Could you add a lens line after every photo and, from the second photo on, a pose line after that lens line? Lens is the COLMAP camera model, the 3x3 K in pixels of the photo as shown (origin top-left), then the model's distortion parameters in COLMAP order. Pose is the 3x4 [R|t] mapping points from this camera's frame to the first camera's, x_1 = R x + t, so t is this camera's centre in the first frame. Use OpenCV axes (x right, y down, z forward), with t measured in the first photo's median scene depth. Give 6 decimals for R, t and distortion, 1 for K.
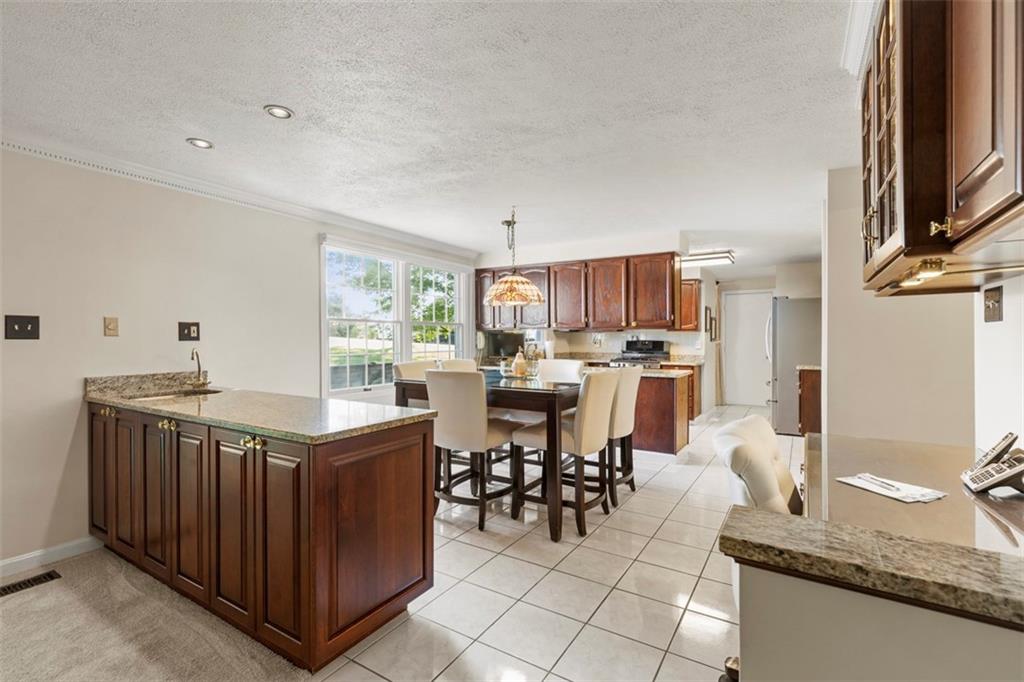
lens RADIAL K [[460.1, 0, 512.7], [0, 460.1, 339.8], [0, 0, 1]] dist [0.005457, 0.000043]
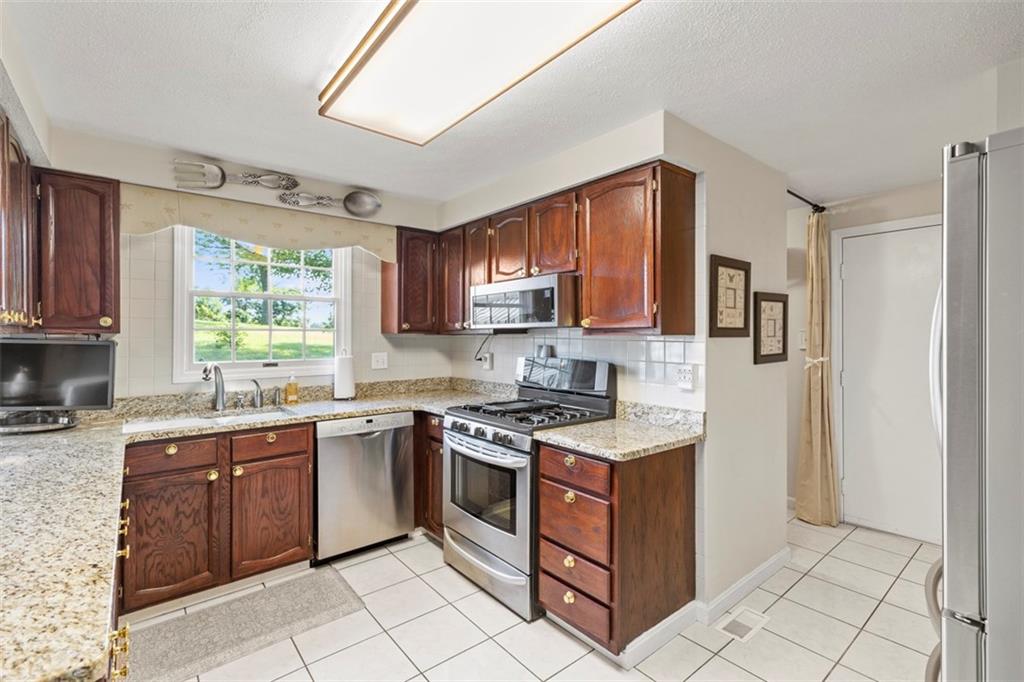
lens RADIAL K [[460.1, 0, 516.7], [0, 460.1, 335.7], [0, 0, 1]] dist [0.005457, 0.000043]
pose [[0.949771, 0.003775, -0.312924, 0.368311], [-0.004311, 0.999990, -0.001021, -0.016426], [0.312917, 0.002319, 0.949778, 0.623232]]
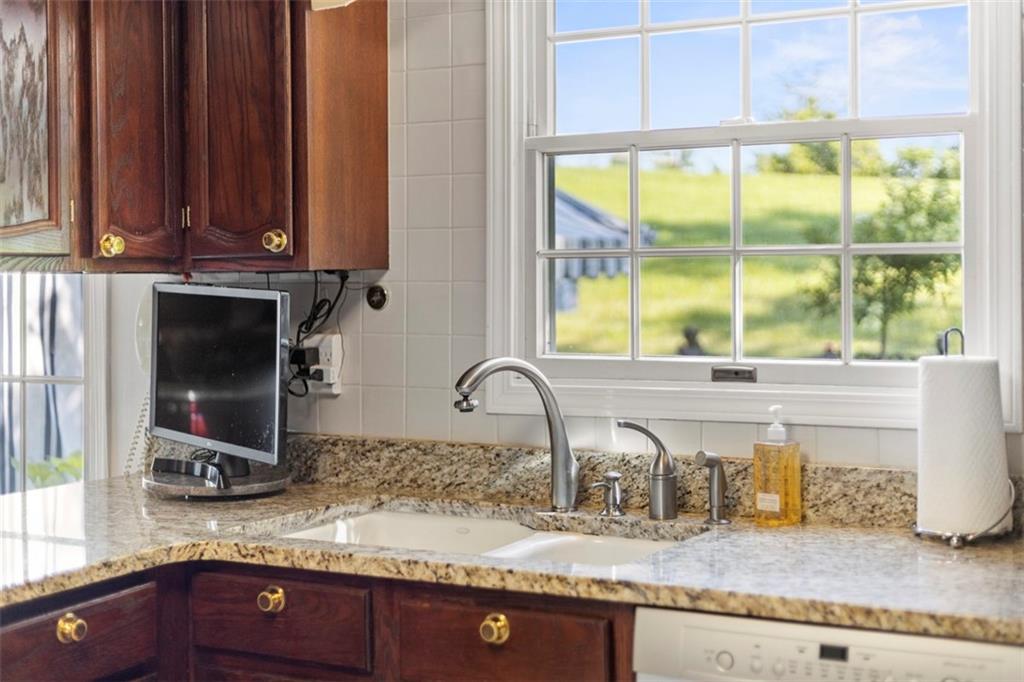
lens RADIAL K [[1488.8, 0, 516.5], [0, 1488.8, 284.6], [0, 0, 1]] dist [-0.001745, 0.000000]
pose [[0.065106, 0.008253, -0.997844, 0.380598], [0.006673, 0.999940, 0.008706, -0.016447], [0.997856, -0.007226, 0.065047, 0.707386]]
